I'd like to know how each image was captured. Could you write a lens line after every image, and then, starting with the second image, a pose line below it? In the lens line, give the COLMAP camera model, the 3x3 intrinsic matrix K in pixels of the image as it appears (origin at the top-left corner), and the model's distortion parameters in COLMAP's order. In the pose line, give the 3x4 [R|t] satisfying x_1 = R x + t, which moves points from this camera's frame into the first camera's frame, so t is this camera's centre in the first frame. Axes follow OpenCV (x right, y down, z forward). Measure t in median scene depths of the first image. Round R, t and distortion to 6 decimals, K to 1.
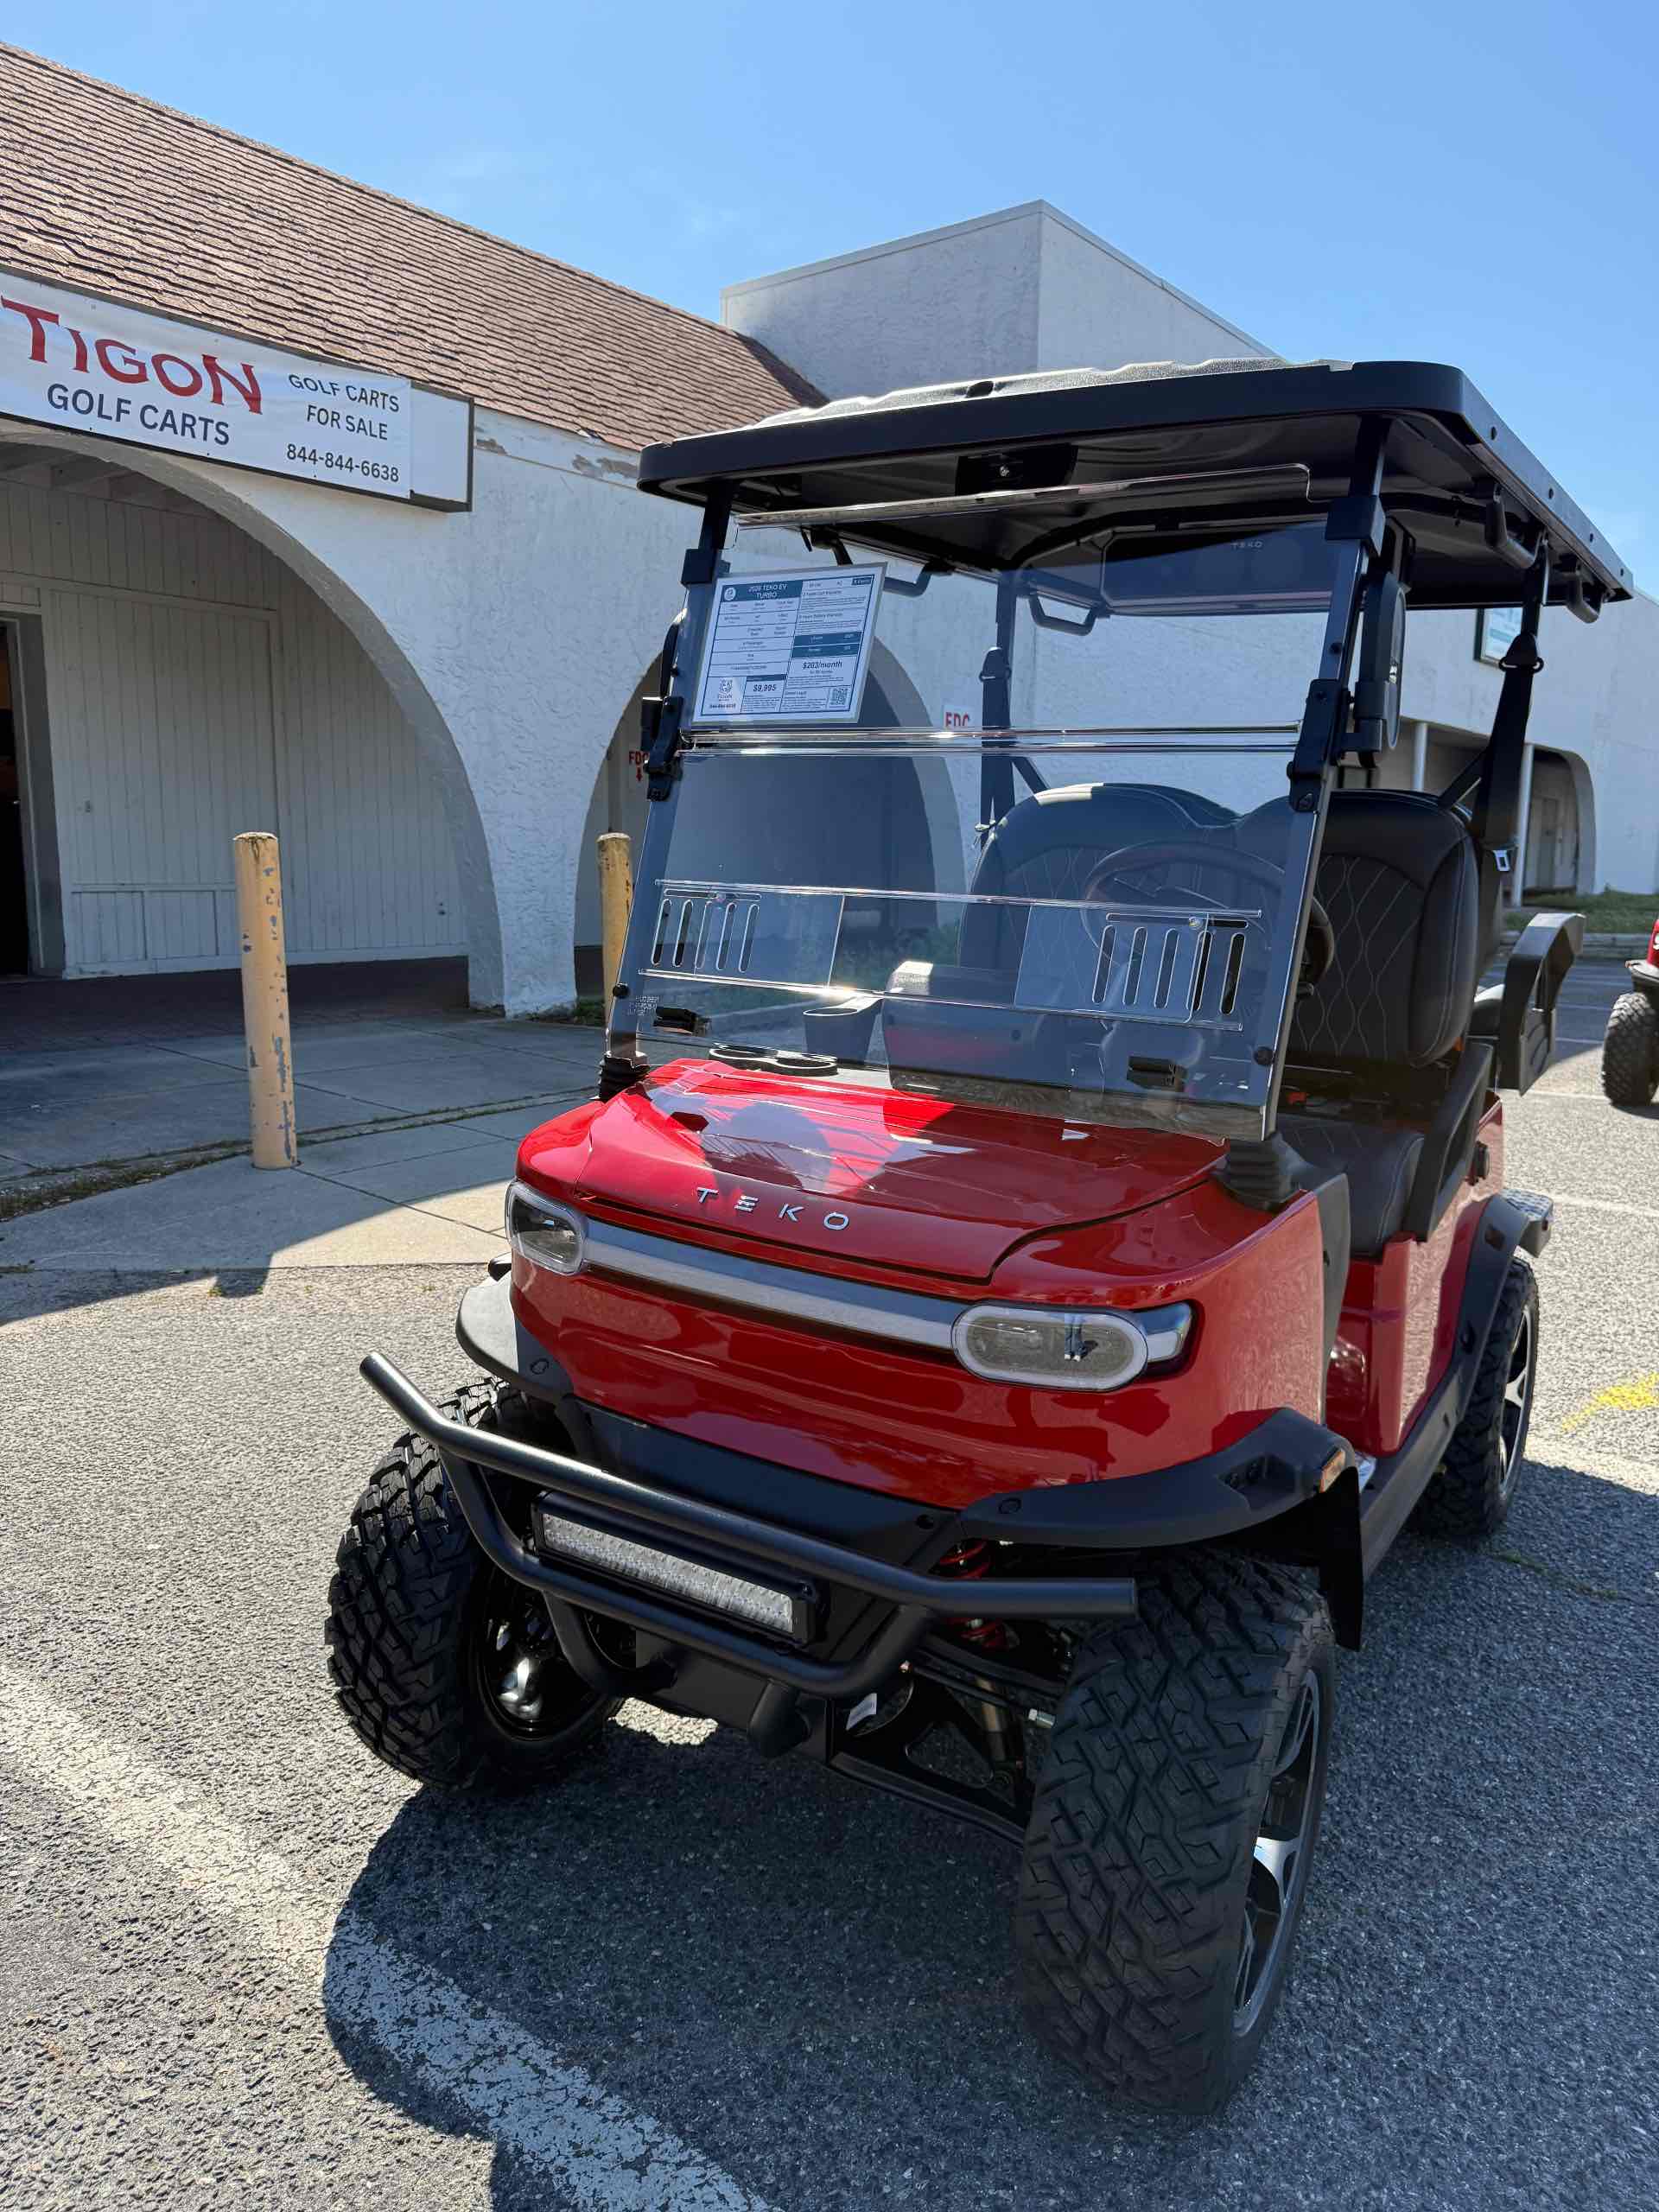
lens RADIAL K [[1567.7, 0, 827.0], [0, 1567.7, 1119.7], [0, 0, 1]] dist [0.003311, -0.007003]
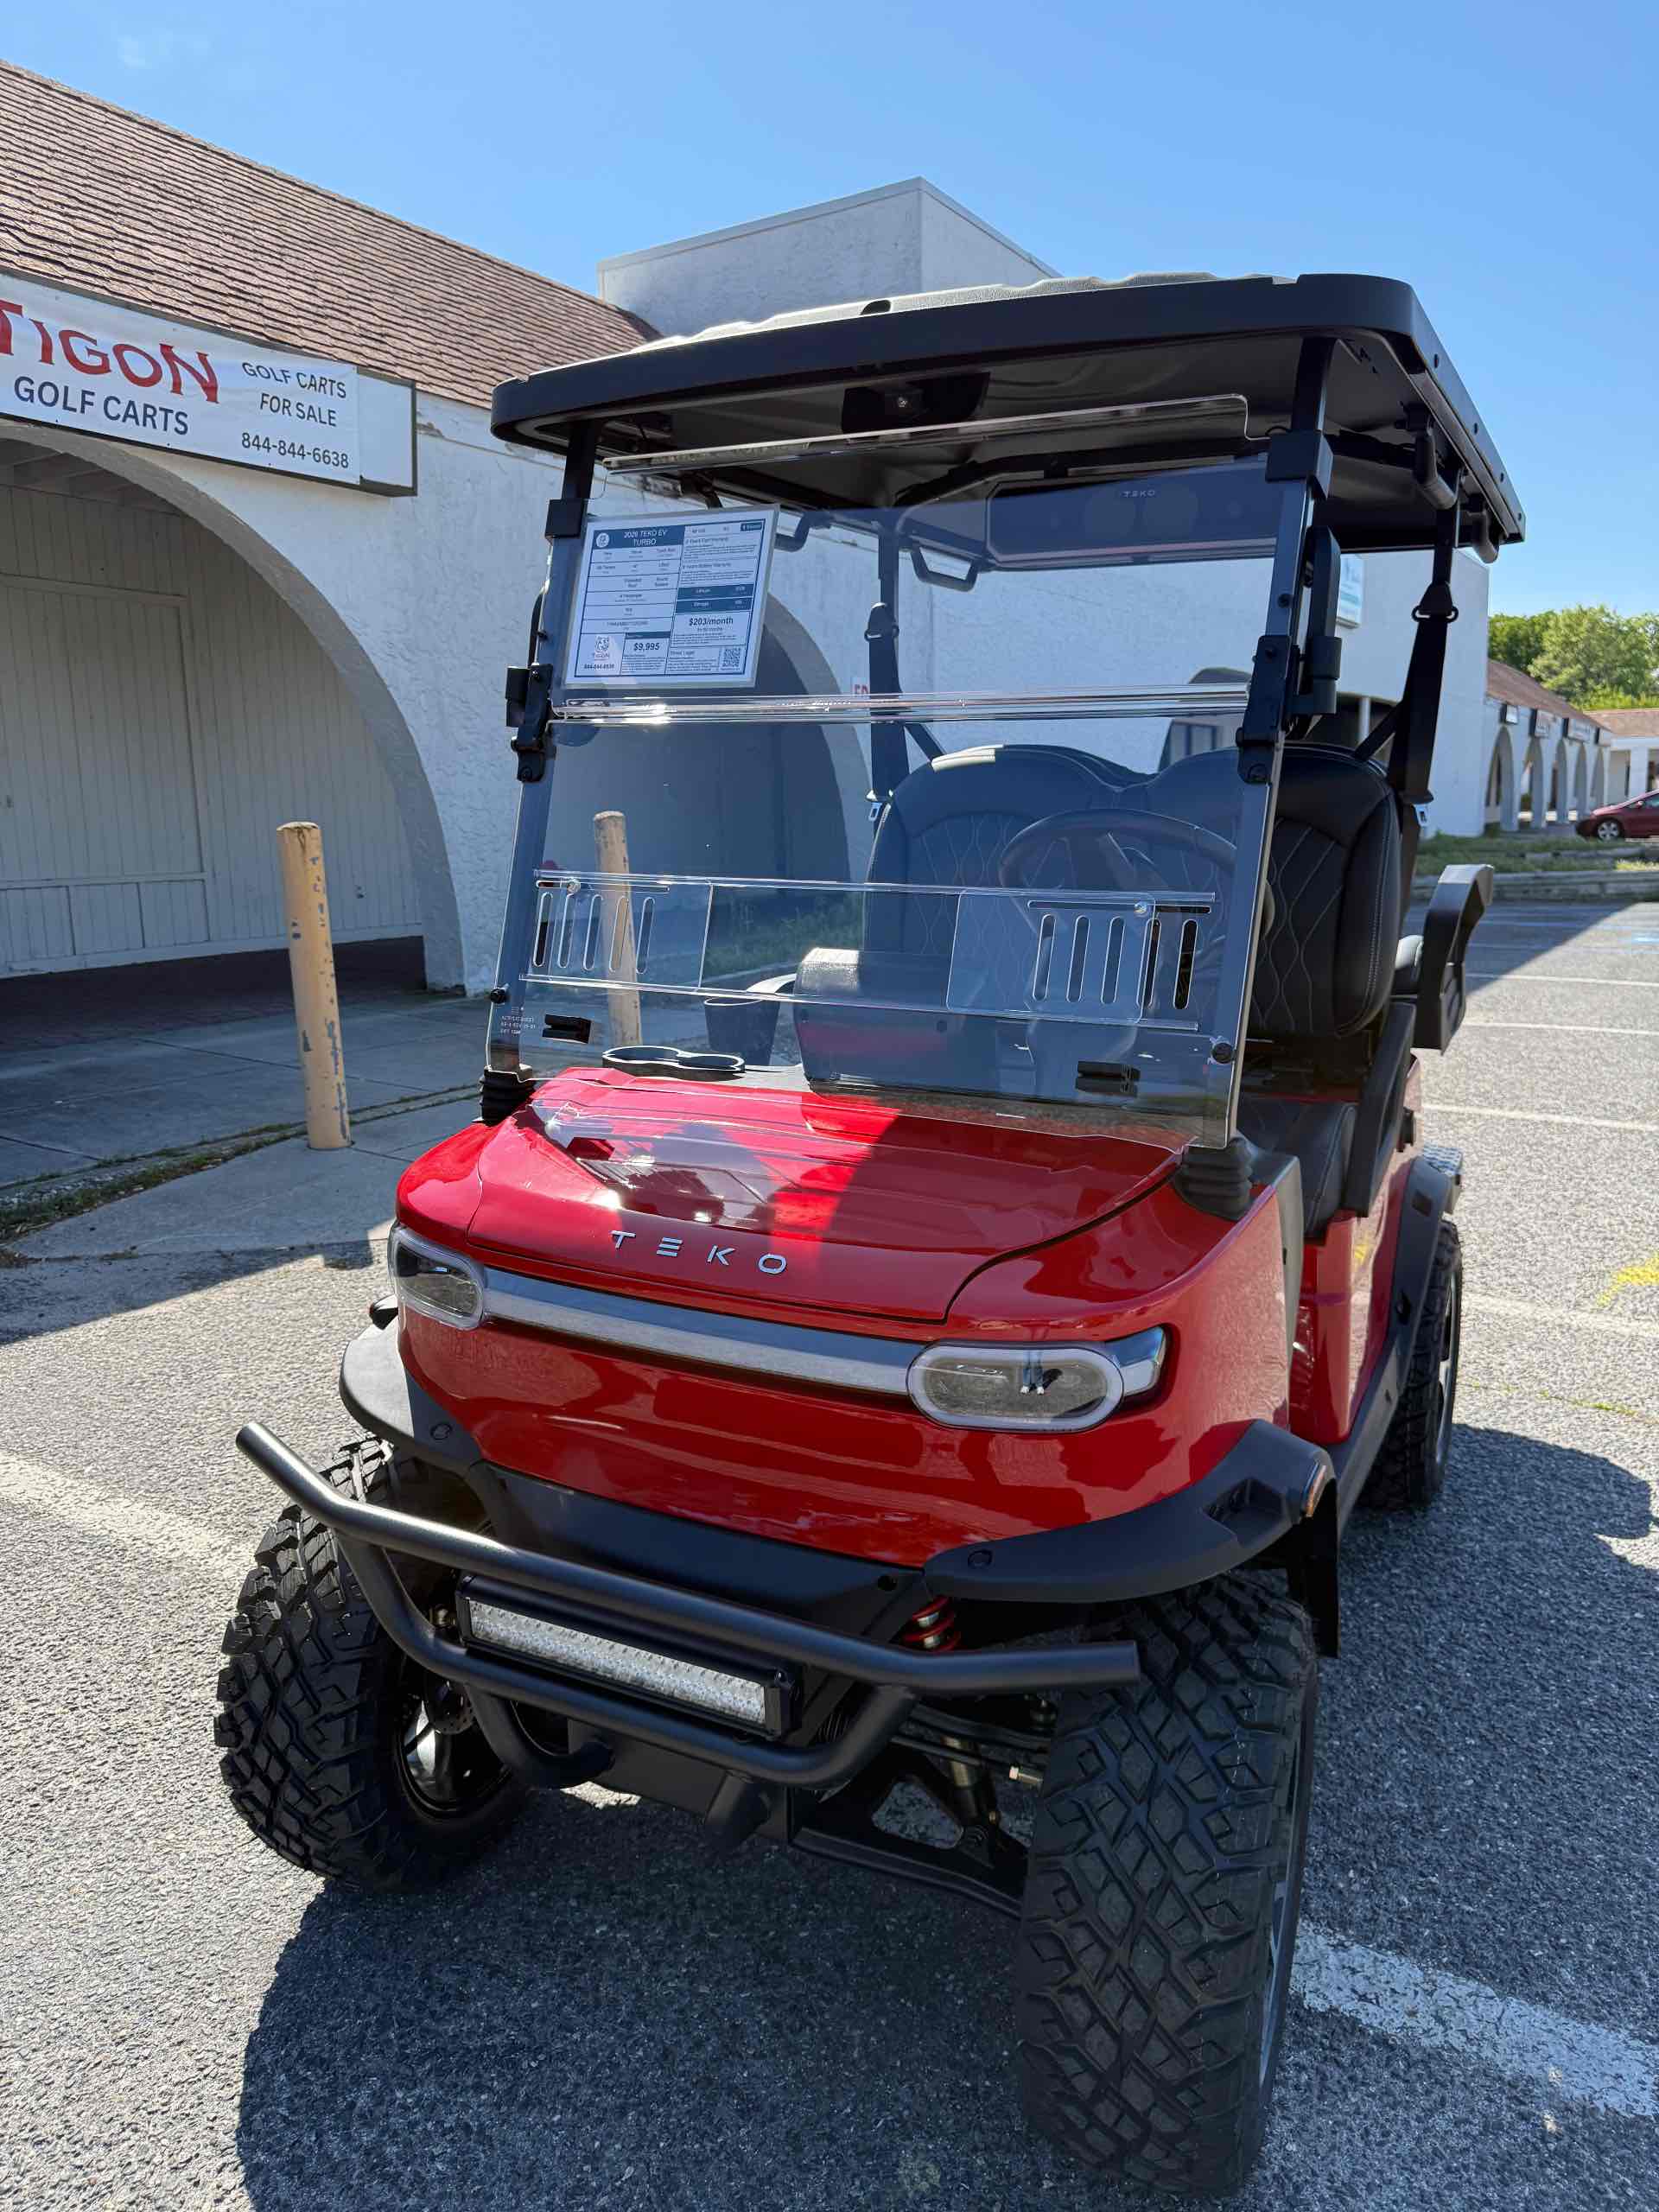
lens RADIAL K [[1567.7, 0, 828.5], [0, 1567.7, 1118.9], [0, 0, 1]] dist [0.003311, -0.007003]
pose [[0.993943, -0.051853, 0.096893, -0.127630], [0.049969, 0.998513, 0.021778, 0.005379], [-0.097878, -0.016804, 0.995057, -0.056113]]
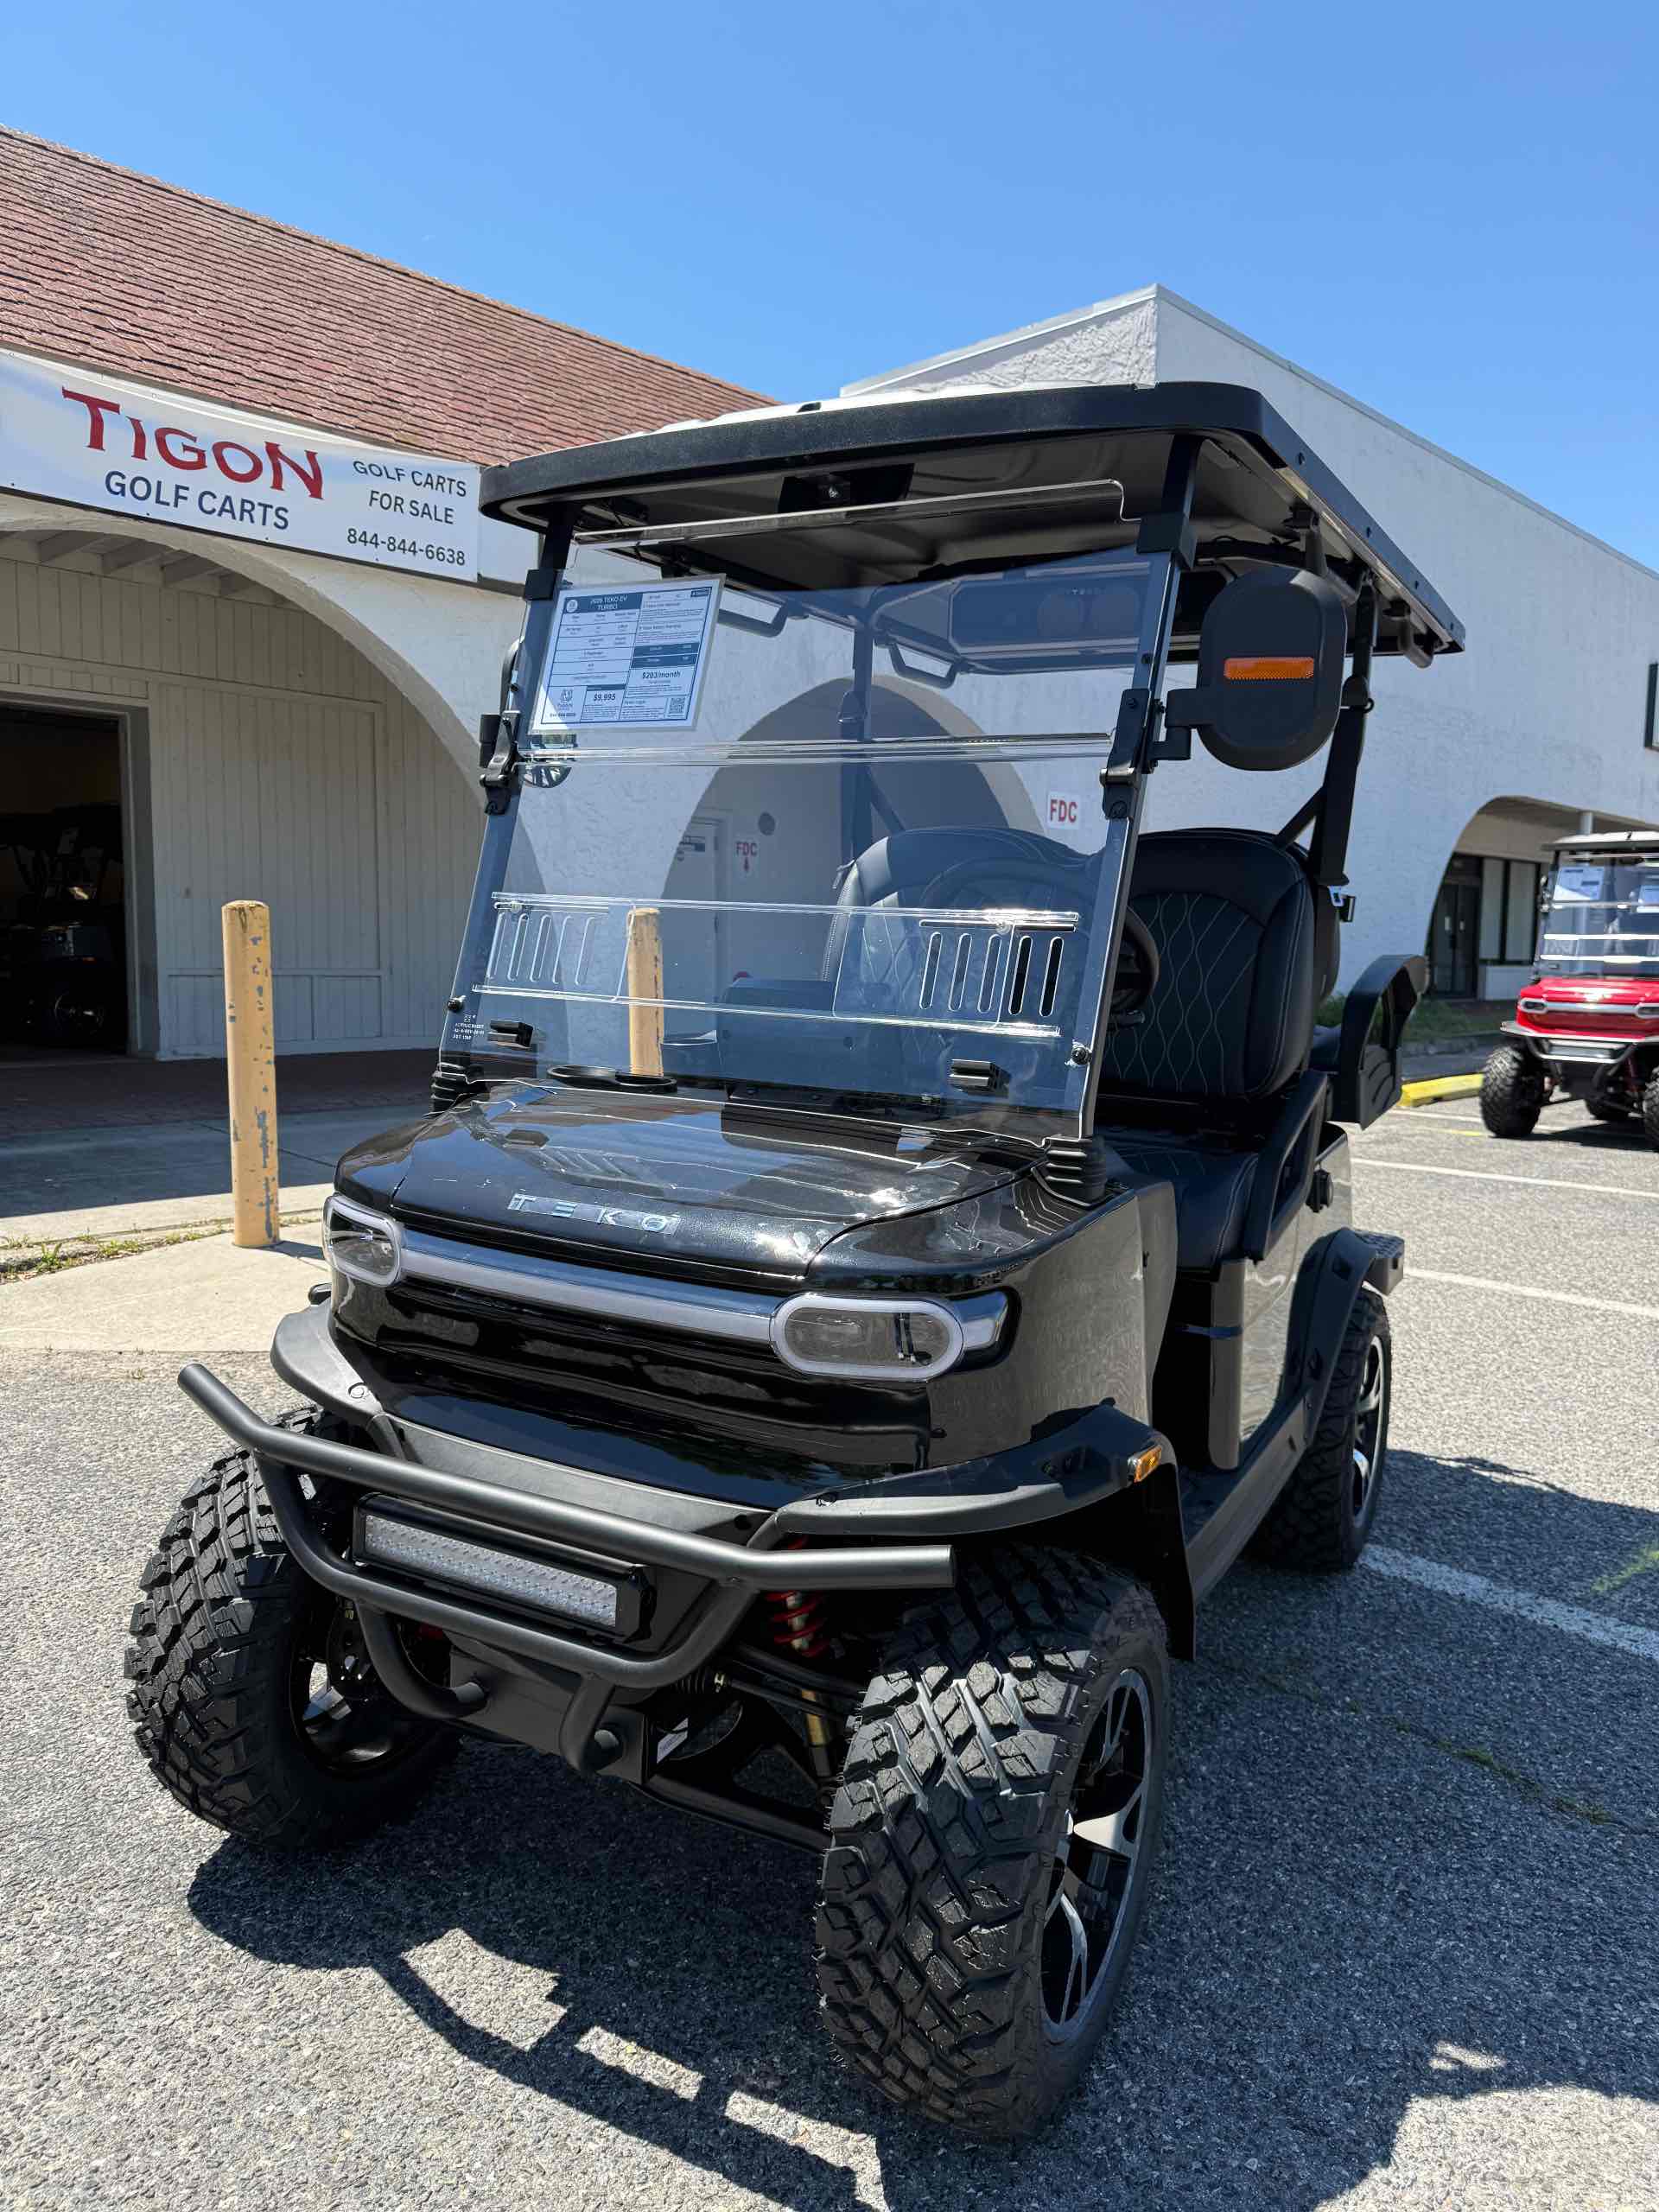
lens RADIAL K [[1567.7, 0, 825.1], [0, 1567.7, 1123.6], [0, 0, 1]] dist [0.003311, -0.007003]
pose [[0.994231, 0.013459, -0.106415, 0.097635], [-0.019939, 0.997995, -0.060065, 0.006014], [0.105393, 0.061841, 0.992506, 0.079475]]
